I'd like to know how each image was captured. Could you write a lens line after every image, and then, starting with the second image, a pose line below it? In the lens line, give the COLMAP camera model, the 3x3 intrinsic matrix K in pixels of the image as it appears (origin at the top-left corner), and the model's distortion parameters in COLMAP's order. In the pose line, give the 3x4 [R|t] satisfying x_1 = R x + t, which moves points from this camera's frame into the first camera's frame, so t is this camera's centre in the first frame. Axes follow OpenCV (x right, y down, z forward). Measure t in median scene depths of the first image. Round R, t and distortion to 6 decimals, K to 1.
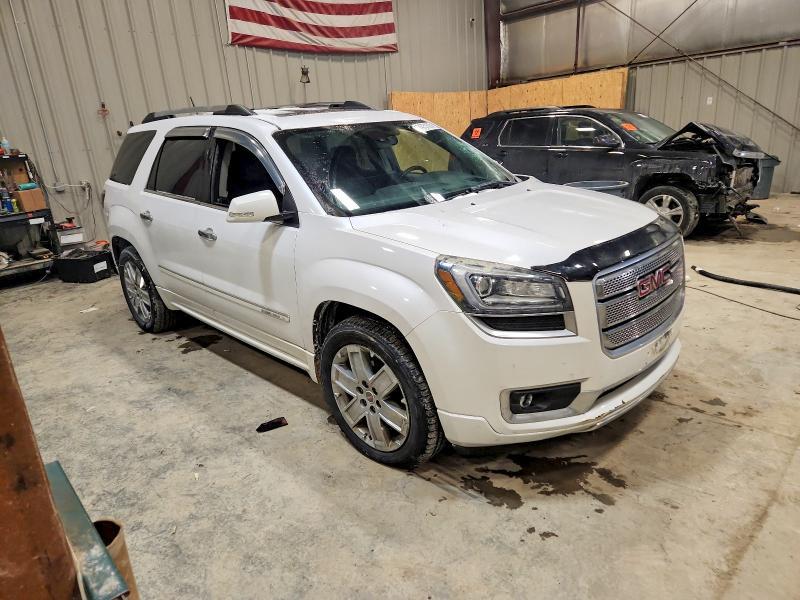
lens RADIAL K [[544.4, 0, 400.0], [0, 544.4, 300.0], [0, 0, 1]] dist [0.035906, -0.002187]
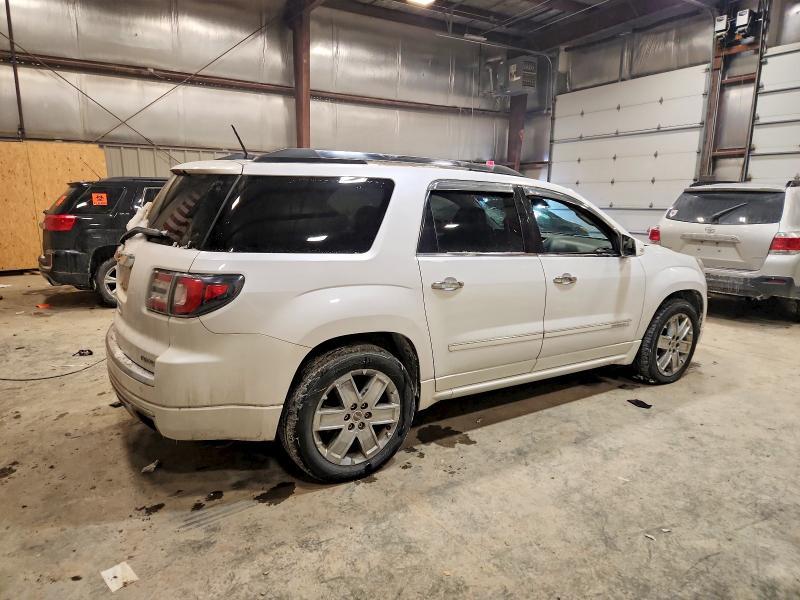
lens RADIAL K [[544.4, 0, 400.0], [0, 544.4, 300.0], [0, 0, 1]] dist [0.035906, -0.002187]
pose [[0.178075, -0.115548, 0.977209, -1.275300], [0.266591, 0.961607, 0.065123, -0.205079], [-0.947216, 0.248919, 0.202042, 0.954464]]
